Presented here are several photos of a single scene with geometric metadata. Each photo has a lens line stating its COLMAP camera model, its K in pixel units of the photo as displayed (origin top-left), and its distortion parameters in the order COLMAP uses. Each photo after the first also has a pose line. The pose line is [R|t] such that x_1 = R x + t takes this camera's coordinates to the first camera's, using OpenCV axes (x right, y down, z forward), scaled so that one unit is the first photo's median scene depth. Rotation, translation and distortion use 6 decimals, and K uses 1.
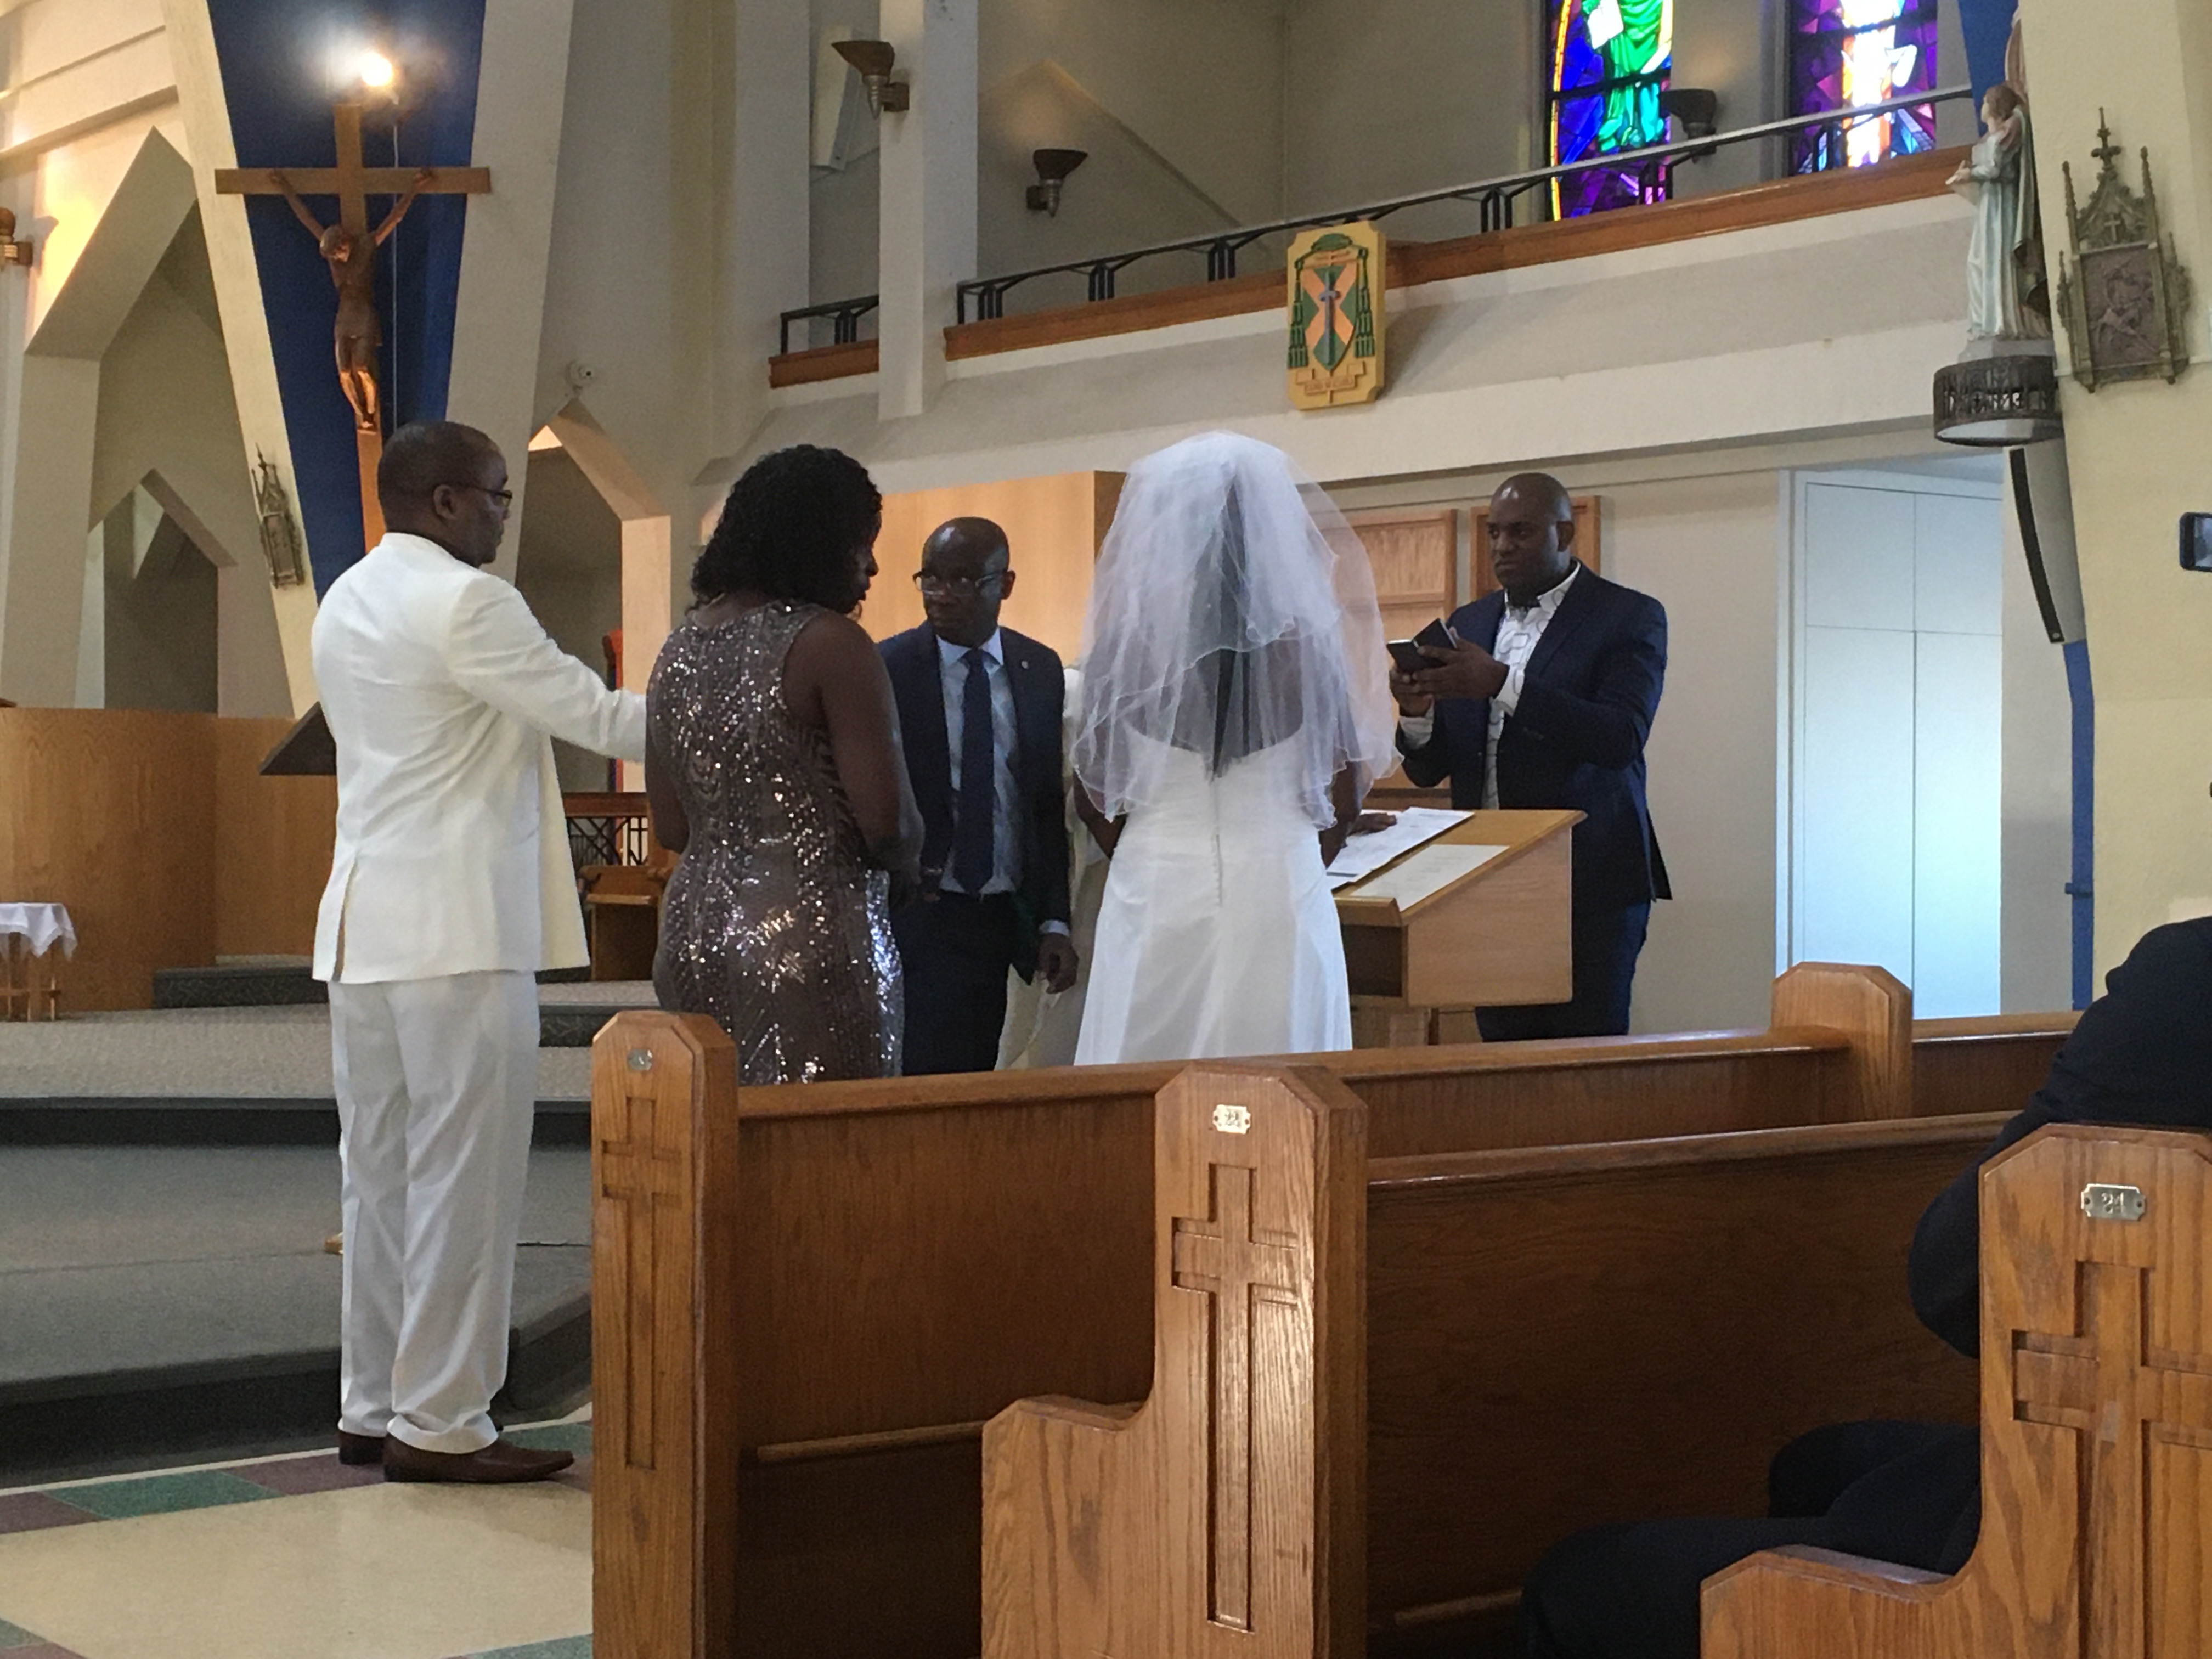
lens RADIAL K [[3556.4, 0, 1109.6], [0, 3556.4, 827.5], [0, 0, 1]] dist [0.036847, 0.096155]
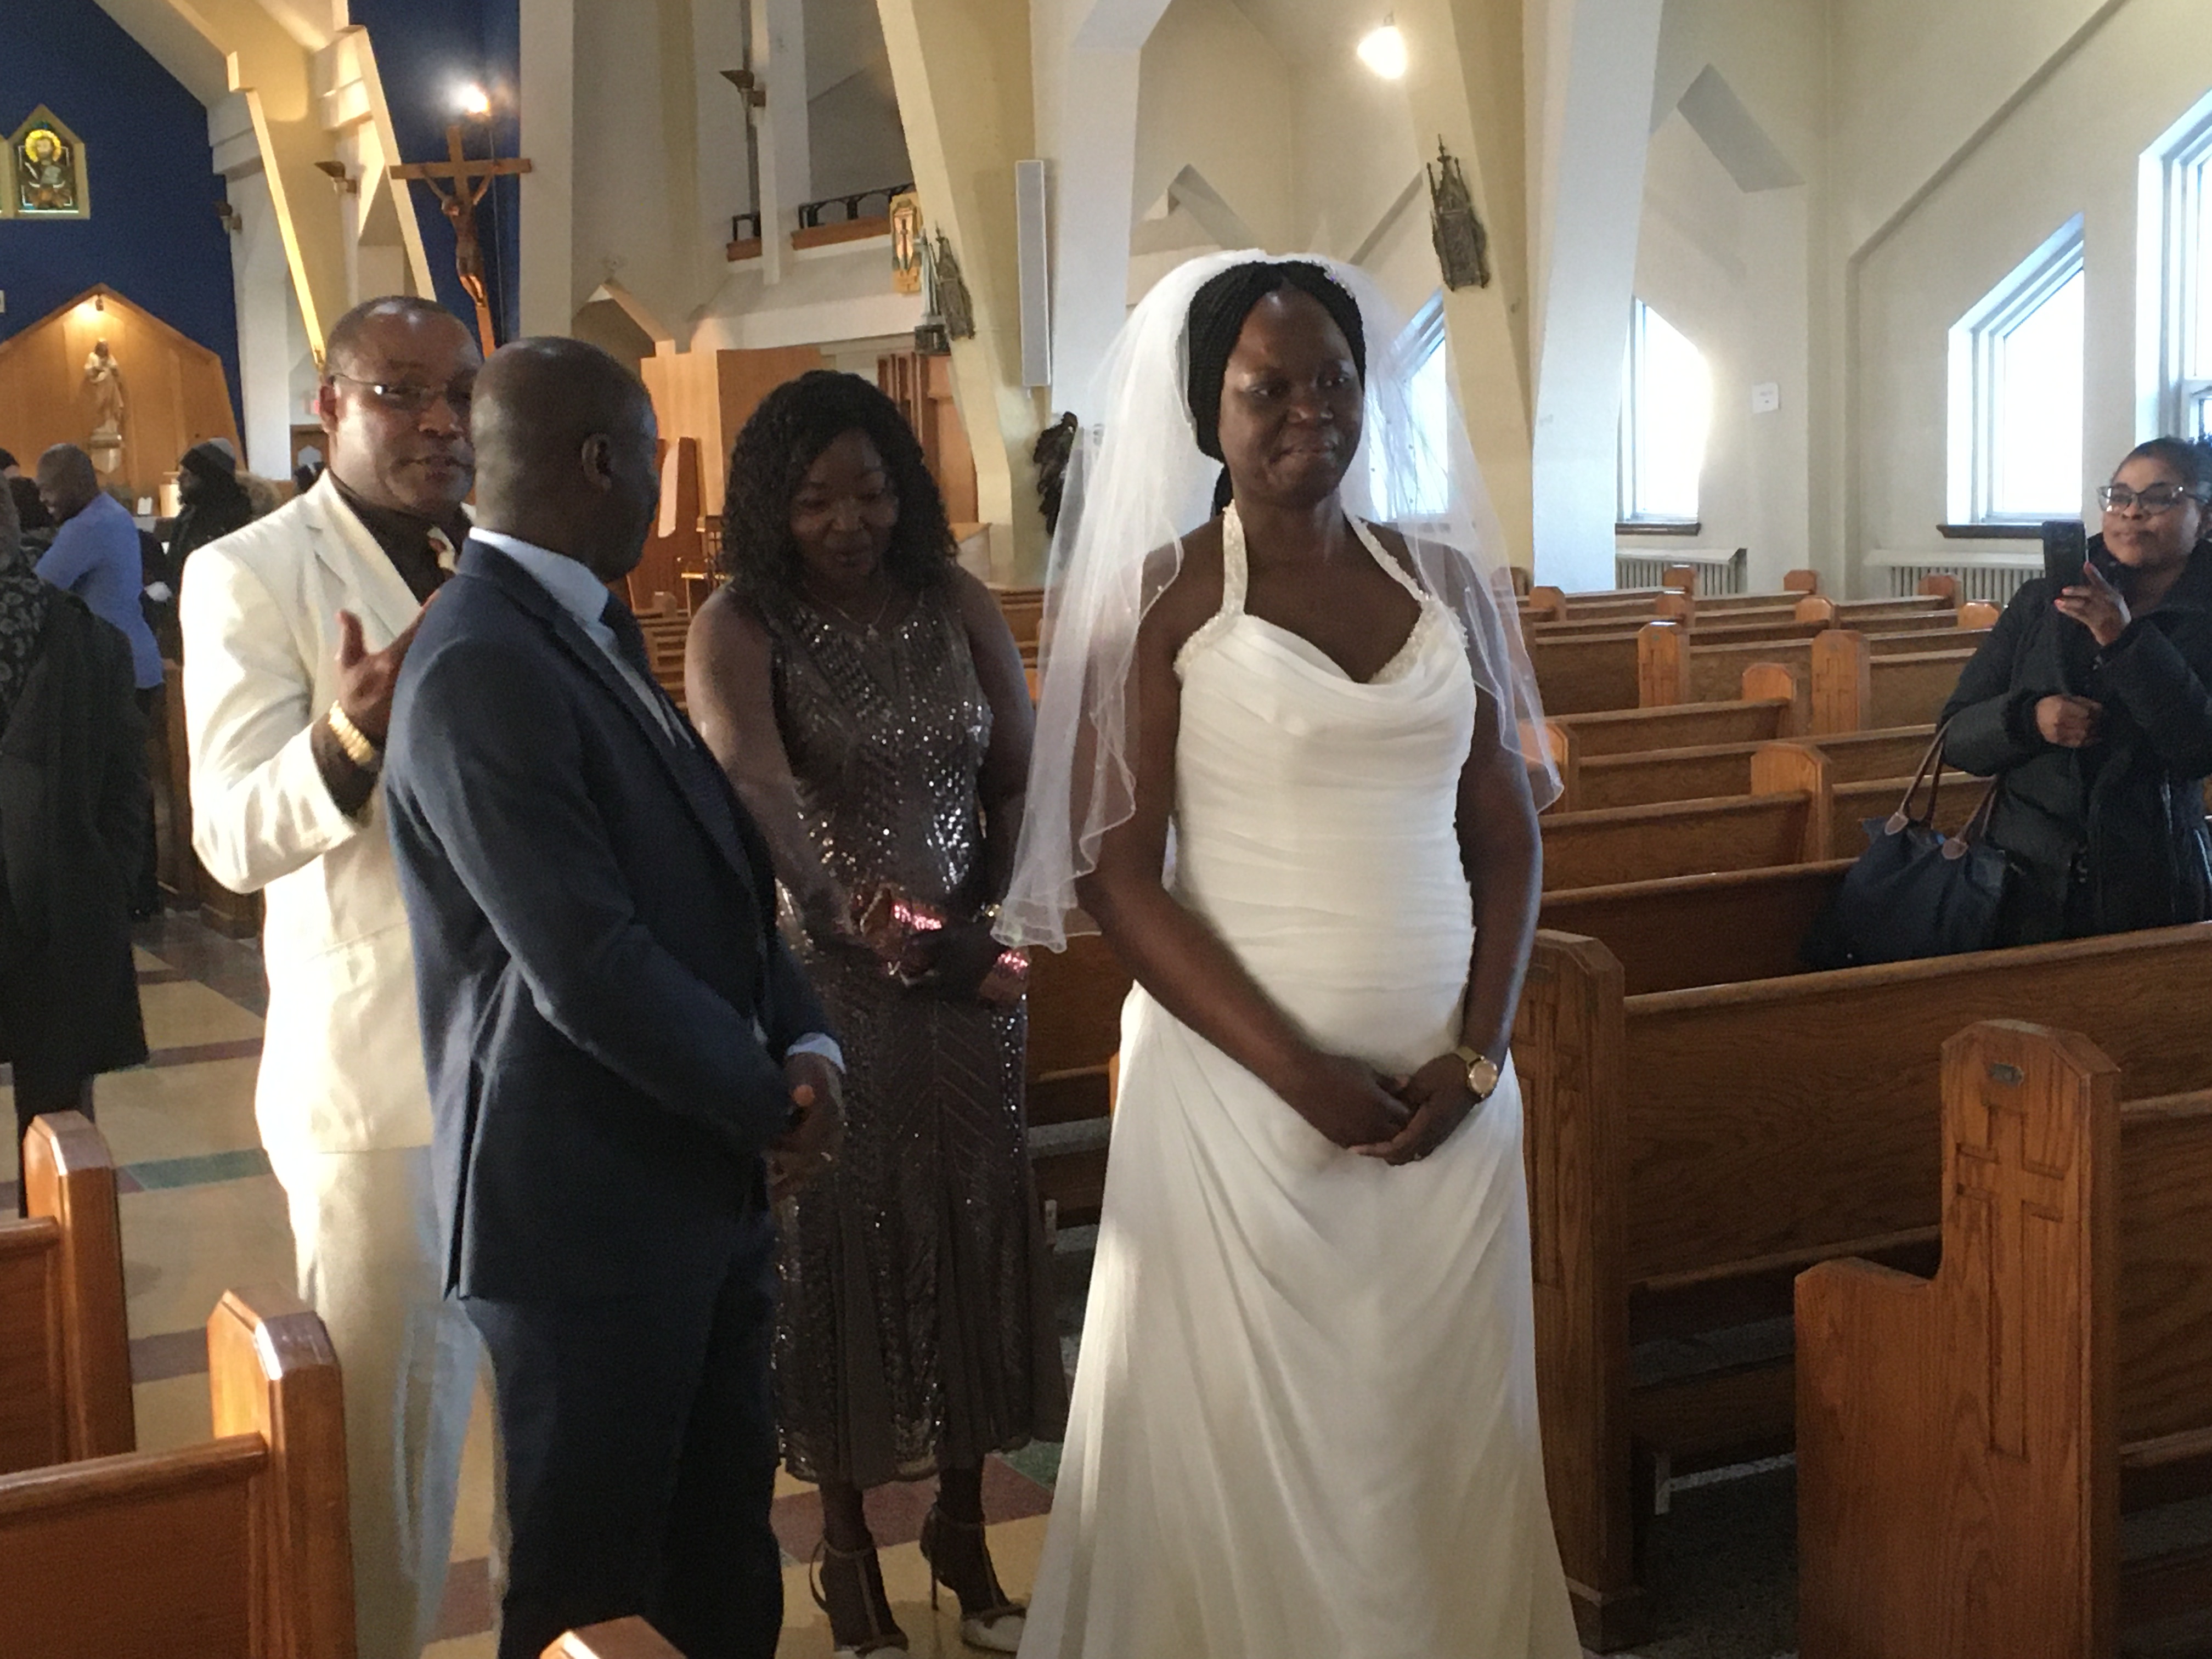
lens RADIAL K [[3207.0, 0, 1110.3], [0, 3207.0, 834.2], [0, 0, 1]] dist [0.044822, 0.007774]
pose [[0.981367, -0.013711, -0.191655, 0.522700], [0.036111, 0.992839, 0.113875, -0.026309], [0.188721, -0.118674, 0.974834, -0.704687]]
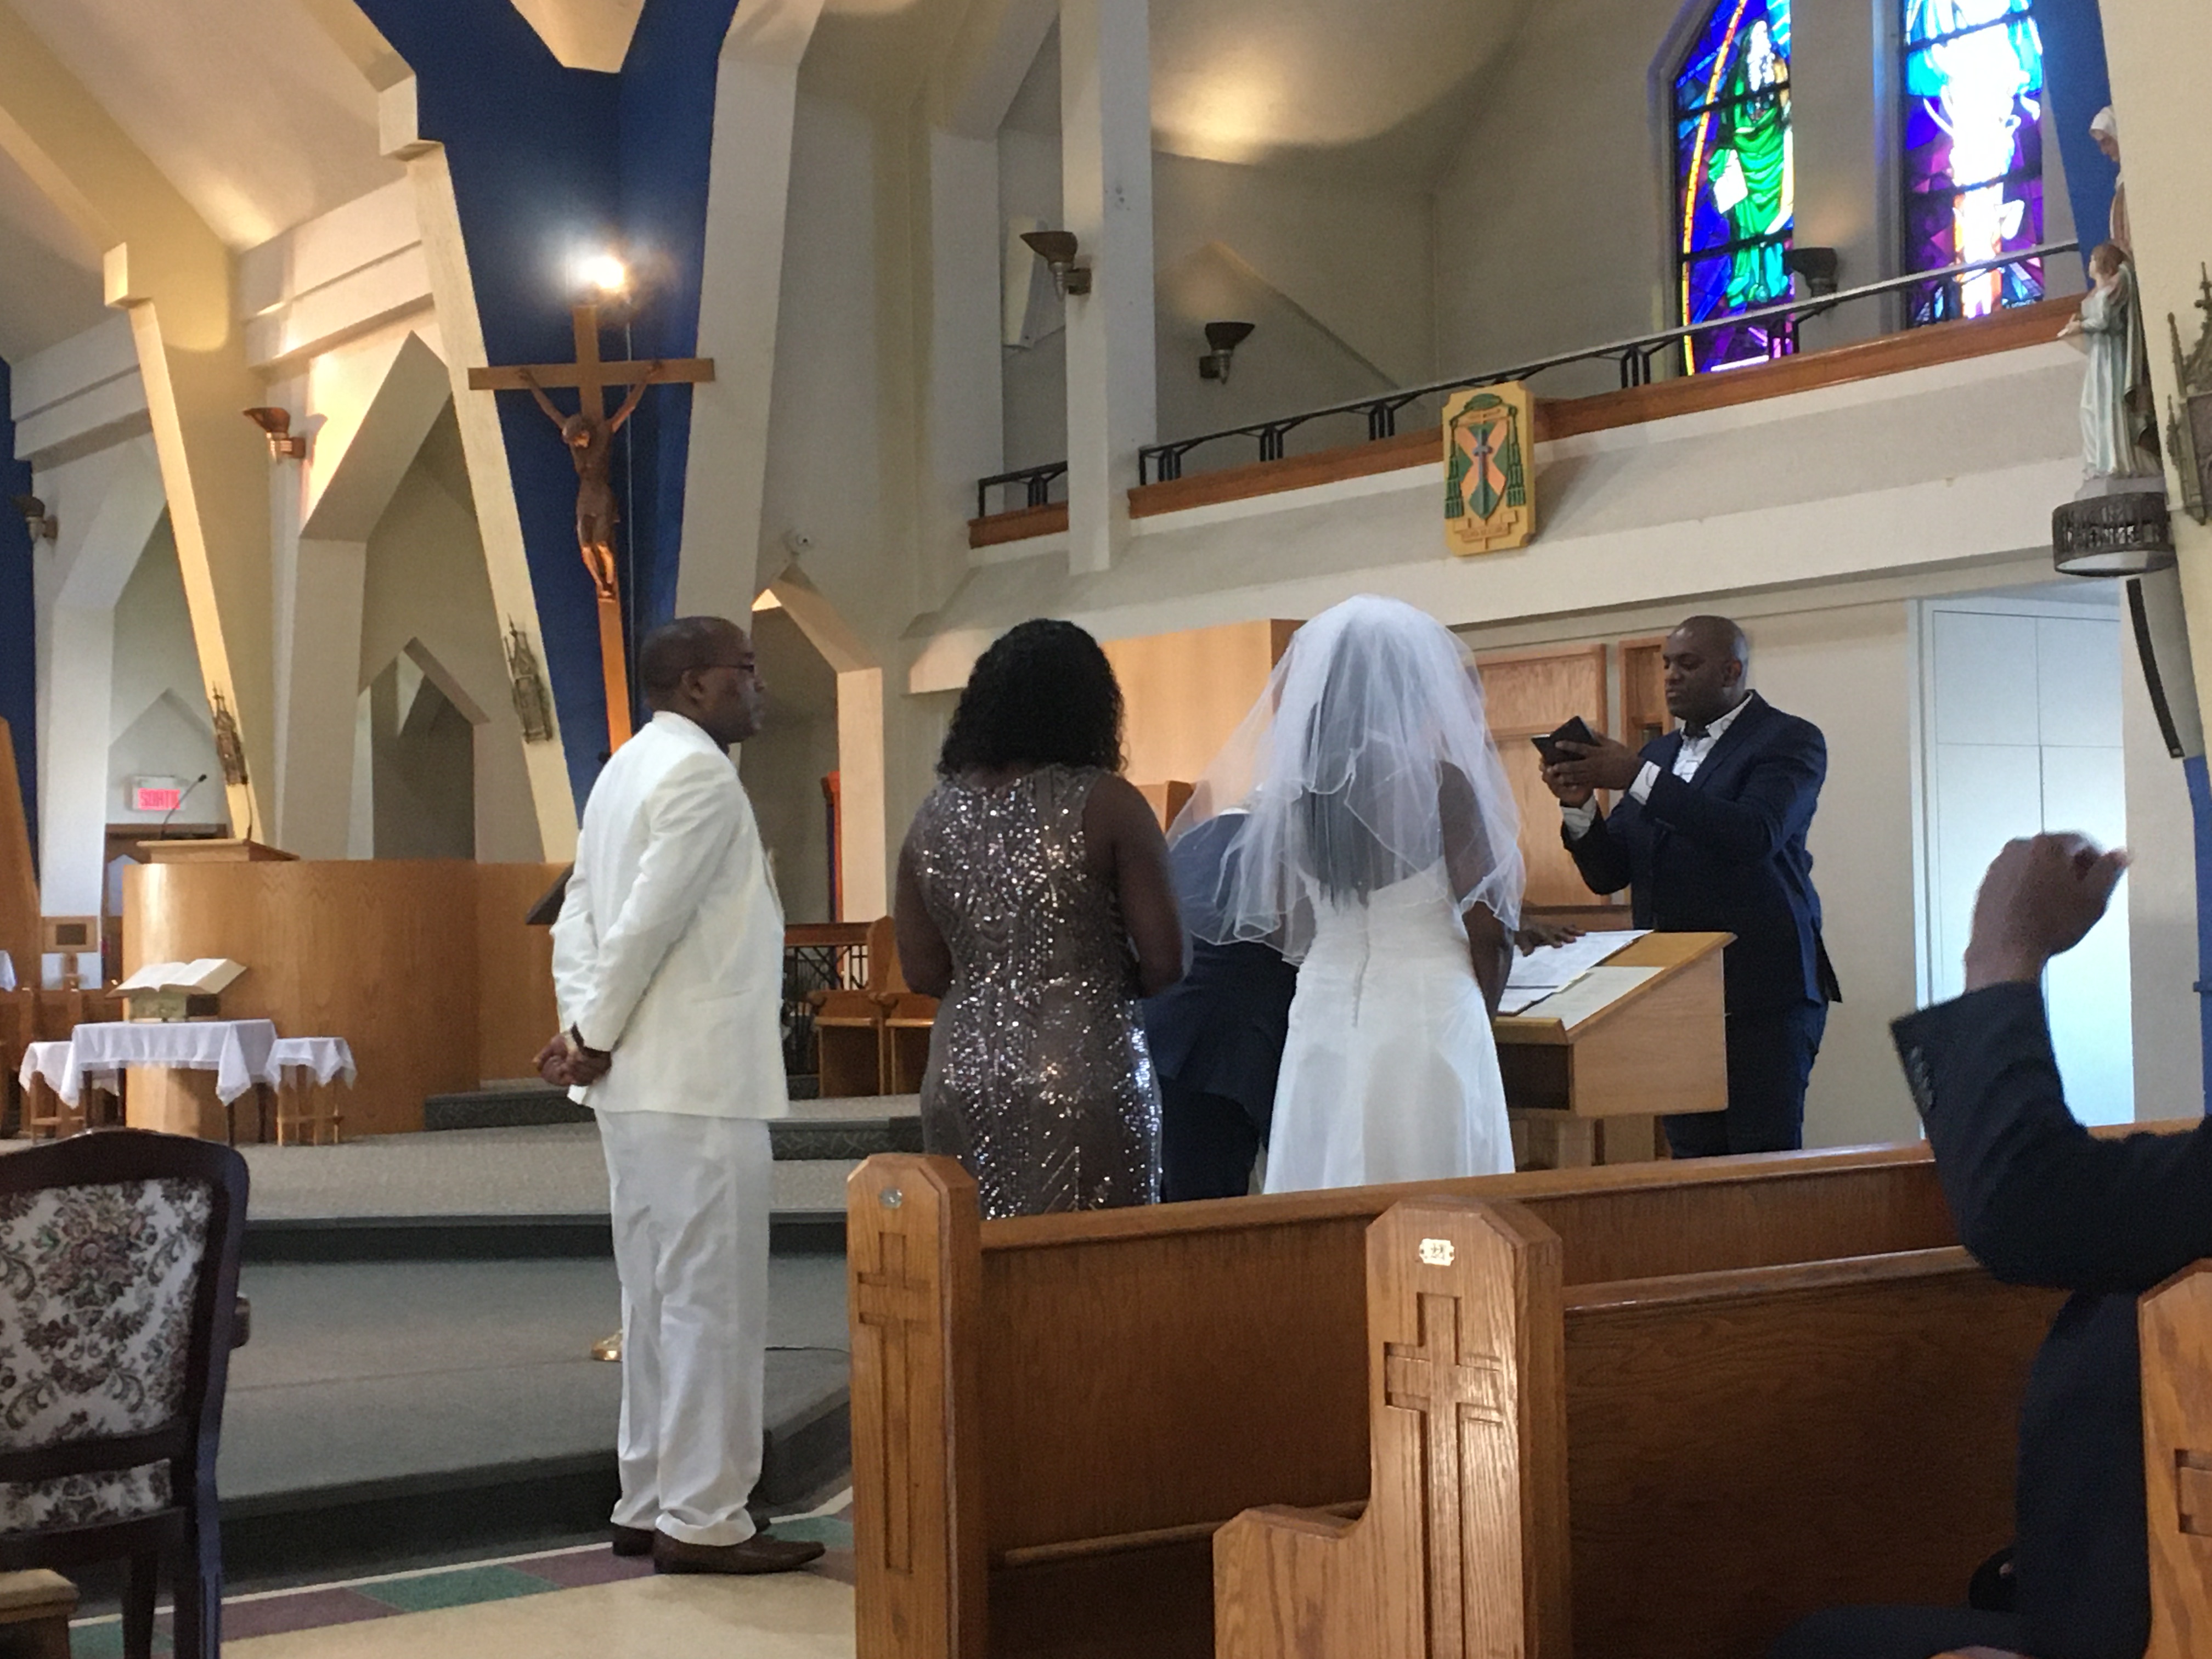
lens RADIAL K [[3285.8, 0, 1106.0], [0, 3285.8, 829.5], [0, 0, 1]] dist [0.034813, 0.102002]
pose [[0.998242, -0.024872, -0.053804, -0.001917], [0.023088, 0.999171, -0.033524, -0.003280], [0.054594, 0.032223, 0.997989, -0.004004]]
